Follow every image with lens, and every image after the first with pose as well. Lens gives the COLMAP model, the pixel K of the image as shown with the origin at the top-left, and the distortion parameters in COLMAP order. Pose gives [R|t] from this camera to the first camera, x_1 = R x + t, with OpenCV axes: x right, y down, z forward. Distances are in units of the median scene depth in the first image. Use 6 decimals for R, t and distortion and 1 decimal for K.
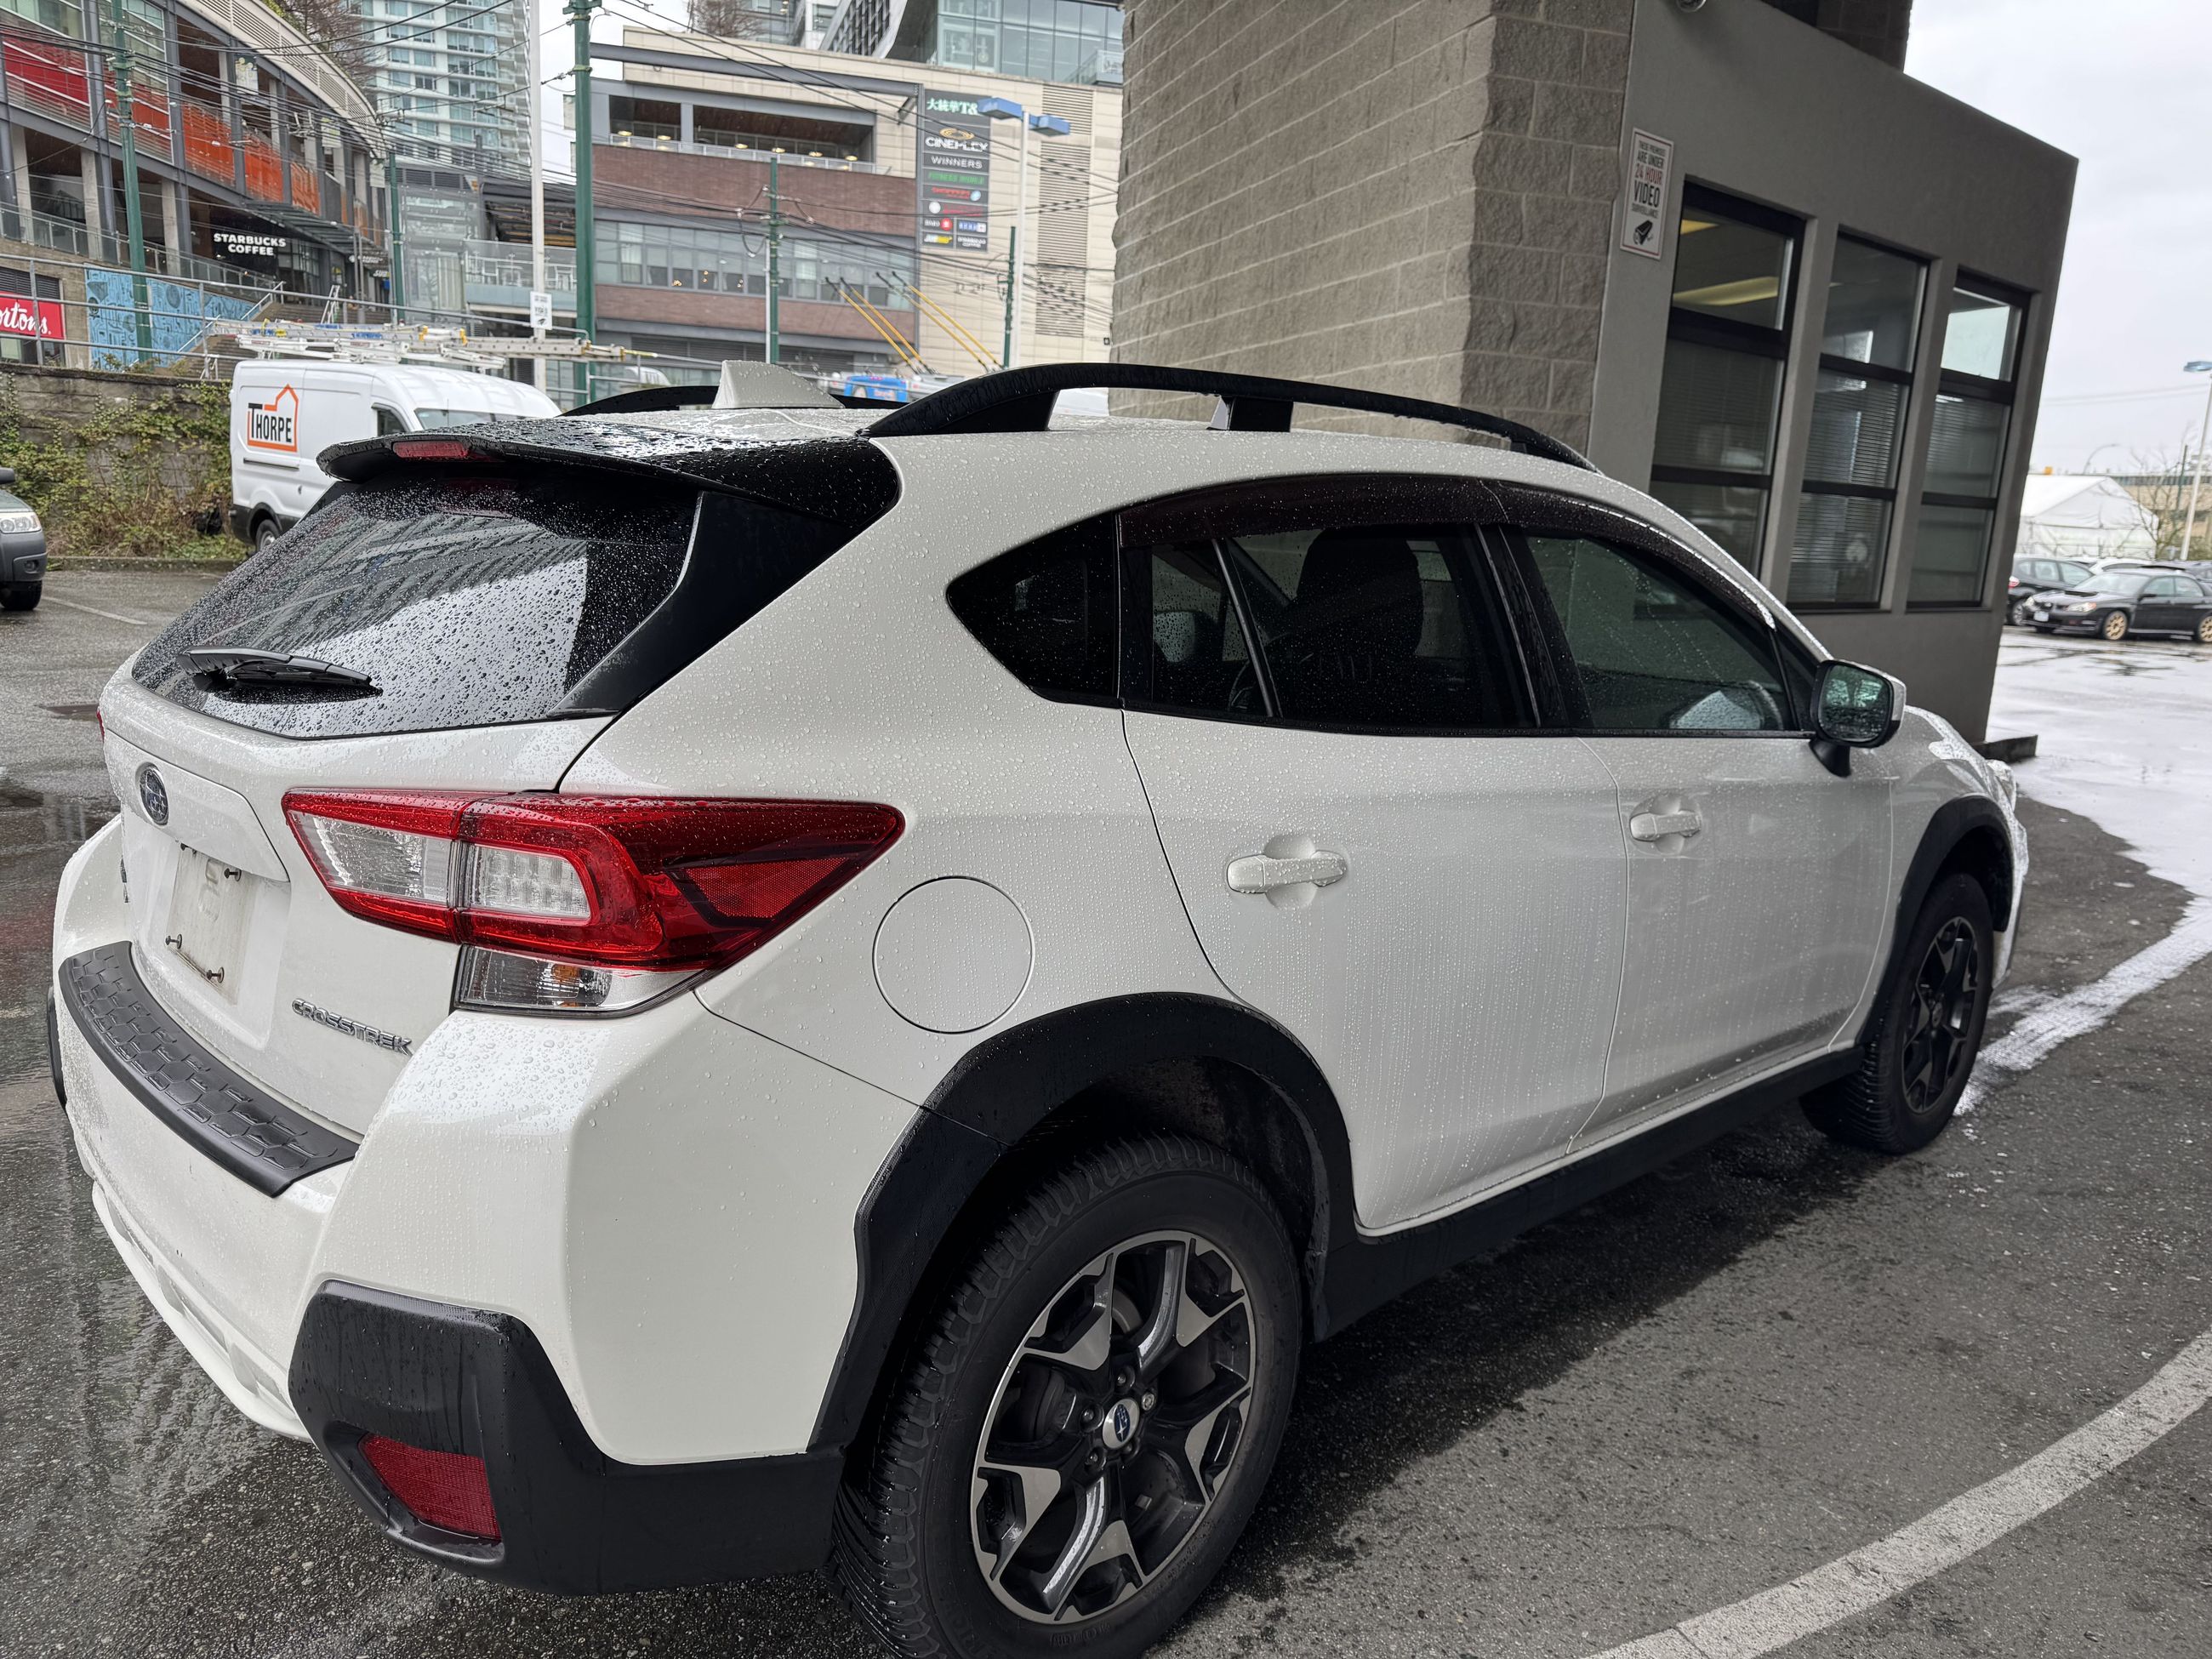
lens RADIAL K [[1569.9, 0, 1094.2], [0, 1569.9, 836.5], [0, 0, 1]] dist [0.013823, -0.008521]
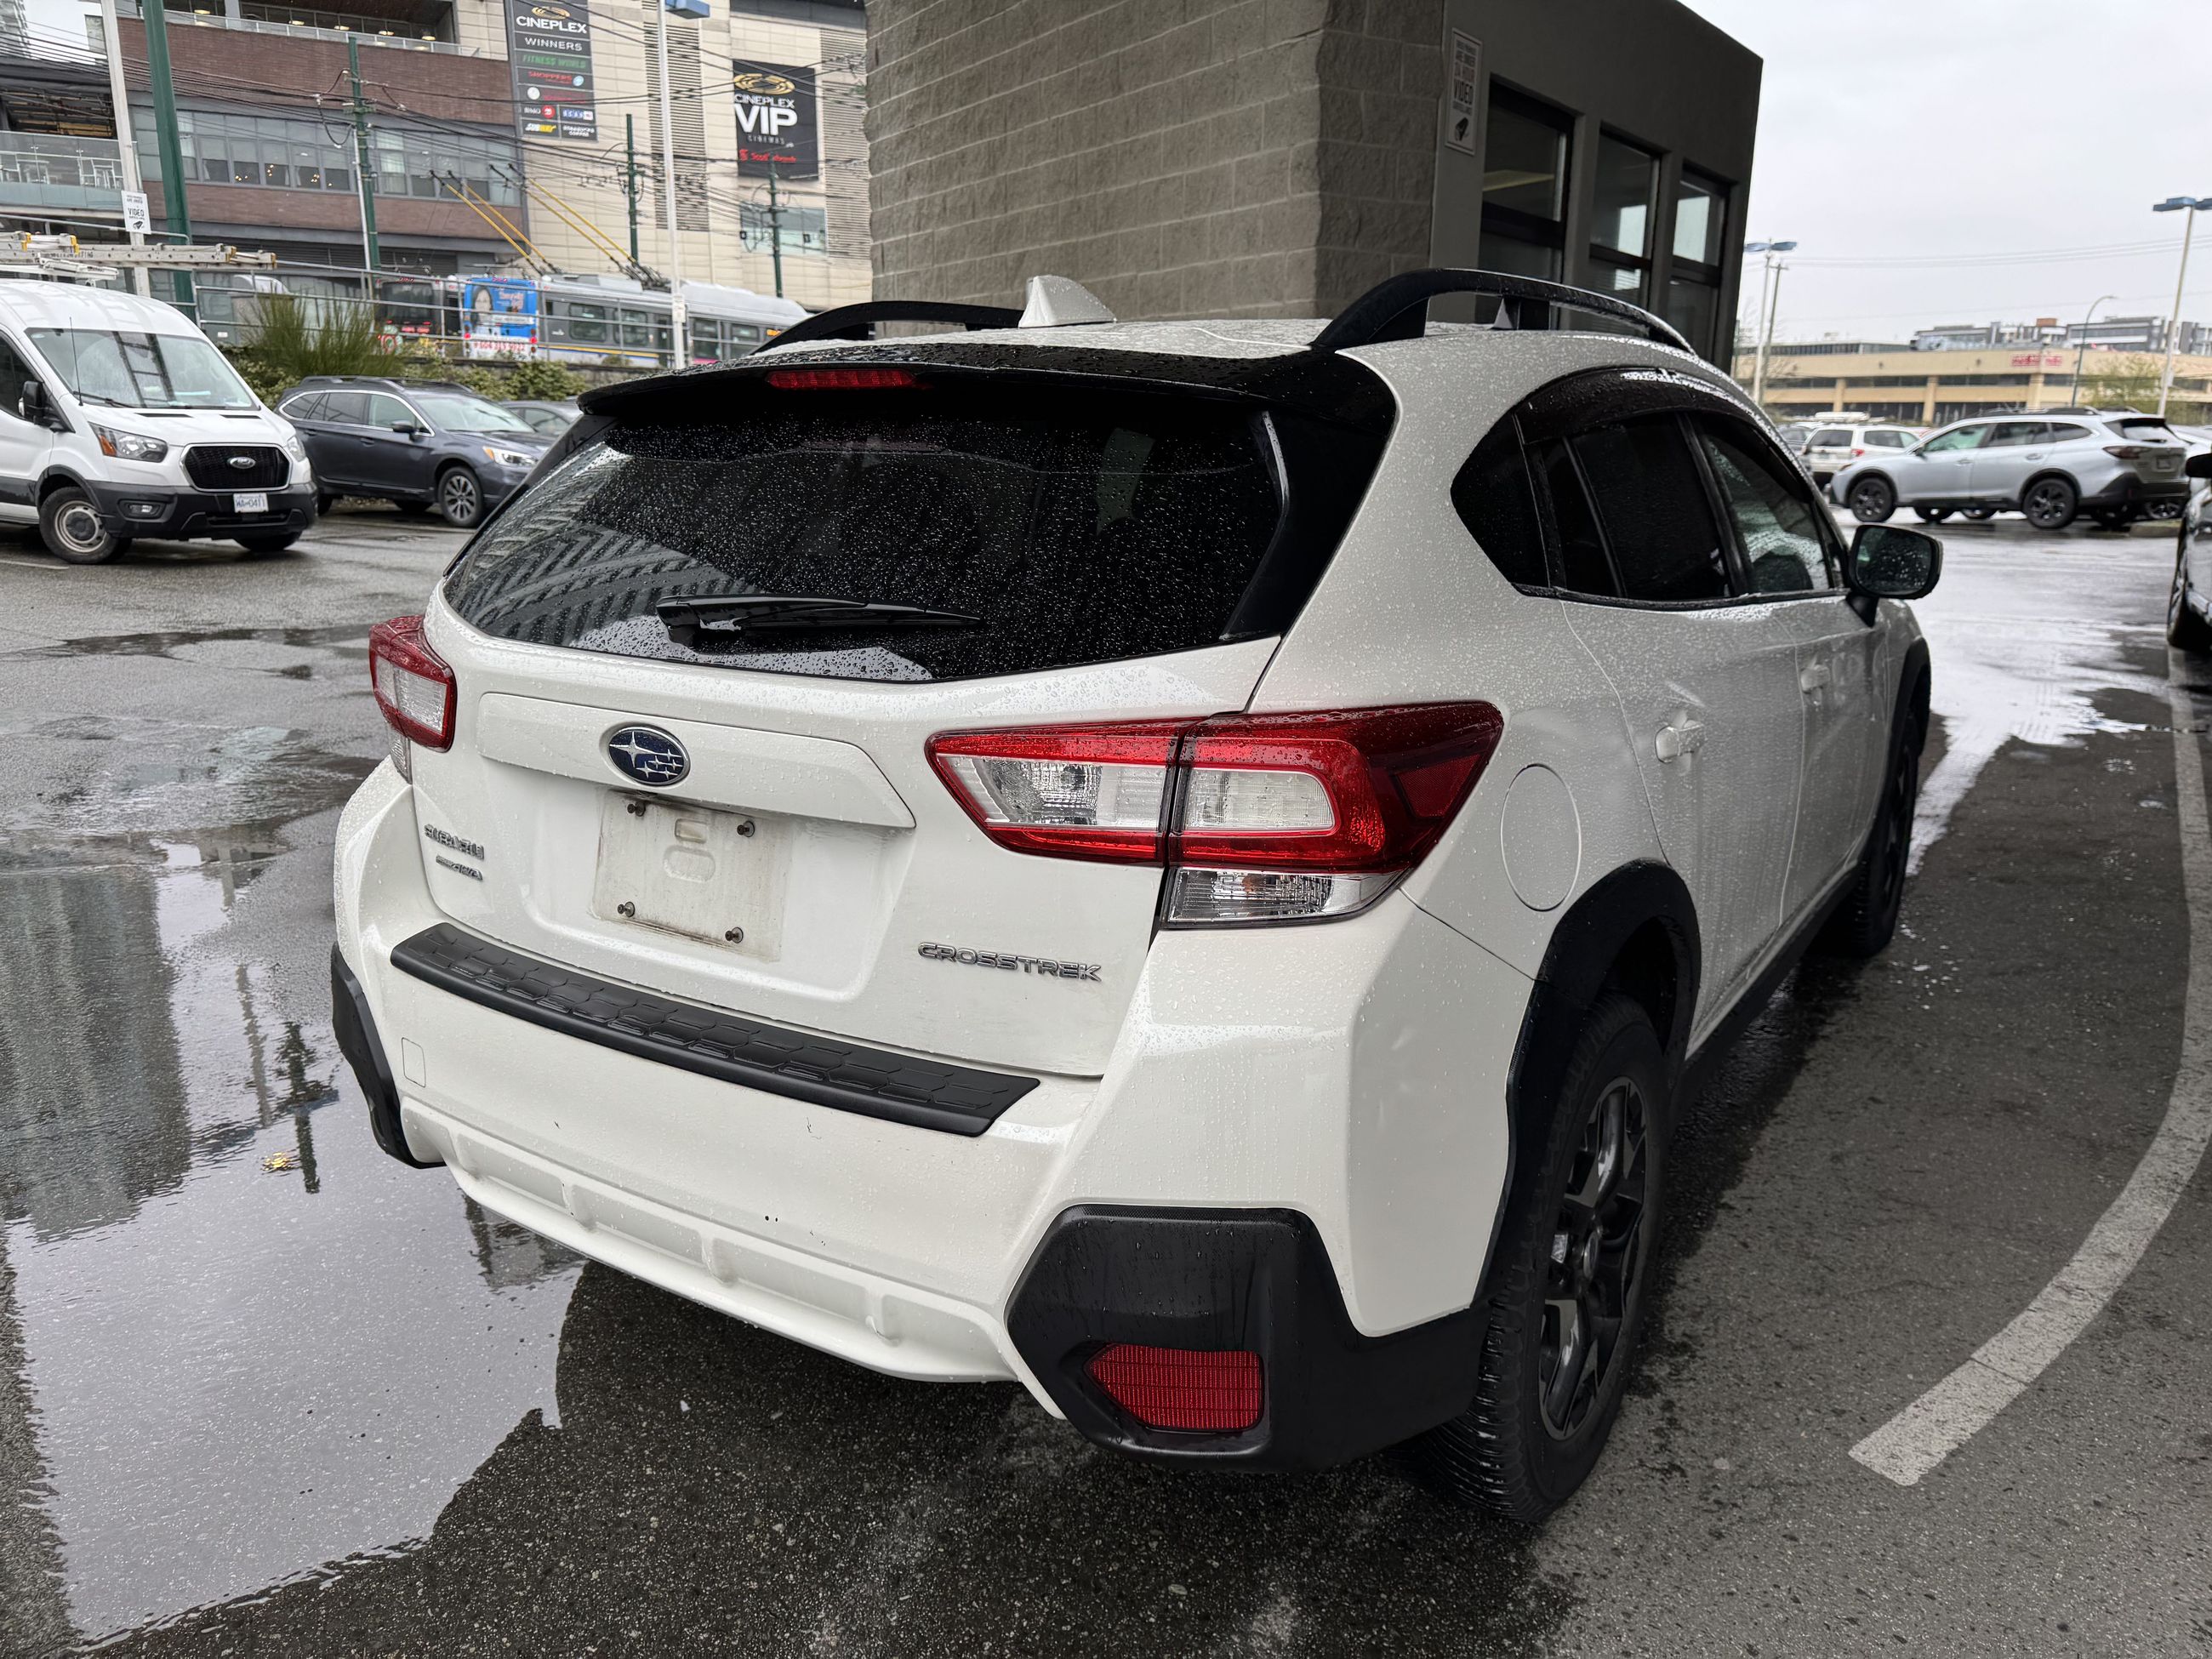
lens RADIAL K [[1573.8, 0, 1111.4], [0, 1573.8, 818.2], [0, 0, 1]] dist [0.008035, -0.006518]
pose [[0.973322, -0.092297, 0.210061, -0.129995], [0.081707, 0.994934, 0.058565, -0.005282], [-0.214402, -0.039839, 0.975933, 0.002440]]
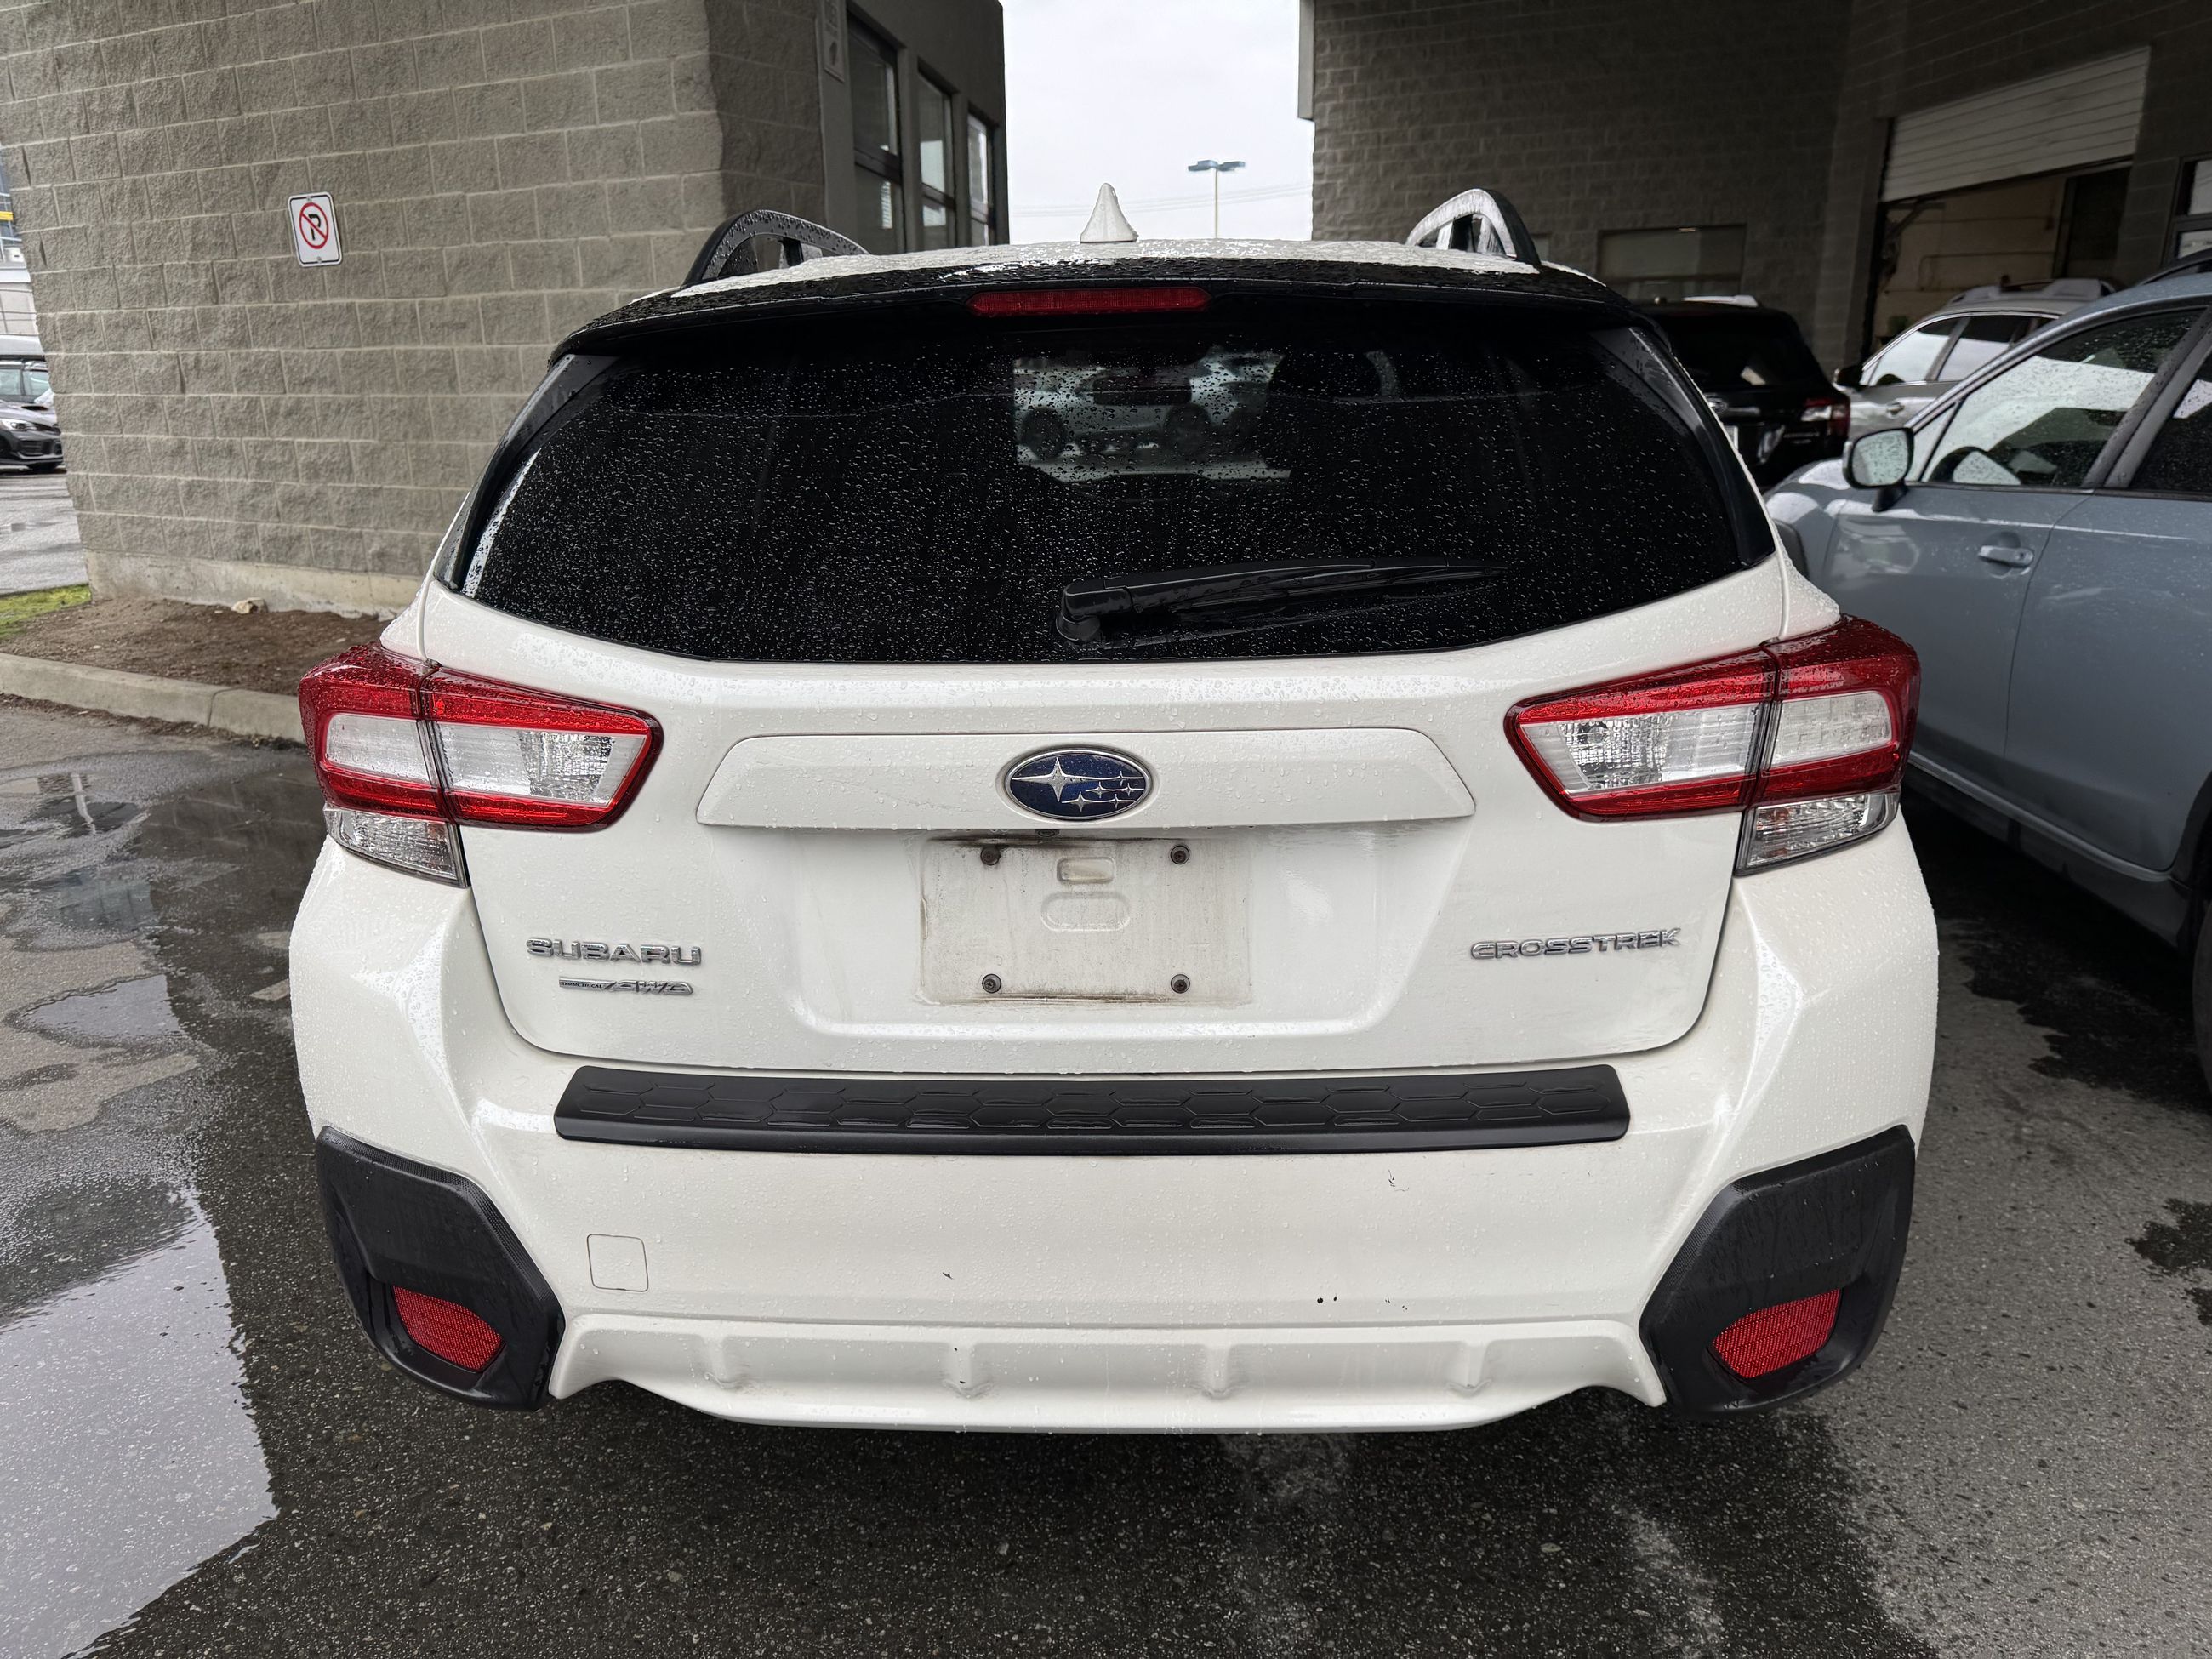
lens RADIAL K [[1559.5, 0, 1128.6], [0, 1559.5, 814.8], [0, 0, 1]] dist [0.025249, -0.023507]
pose [[0.723415, -0.245497, 0.645292, -0.261378], [0.184727, 0.969395, 0.161709, -0.031353], [-0.665242, 0.002220, 0.746625, 0.105530]]
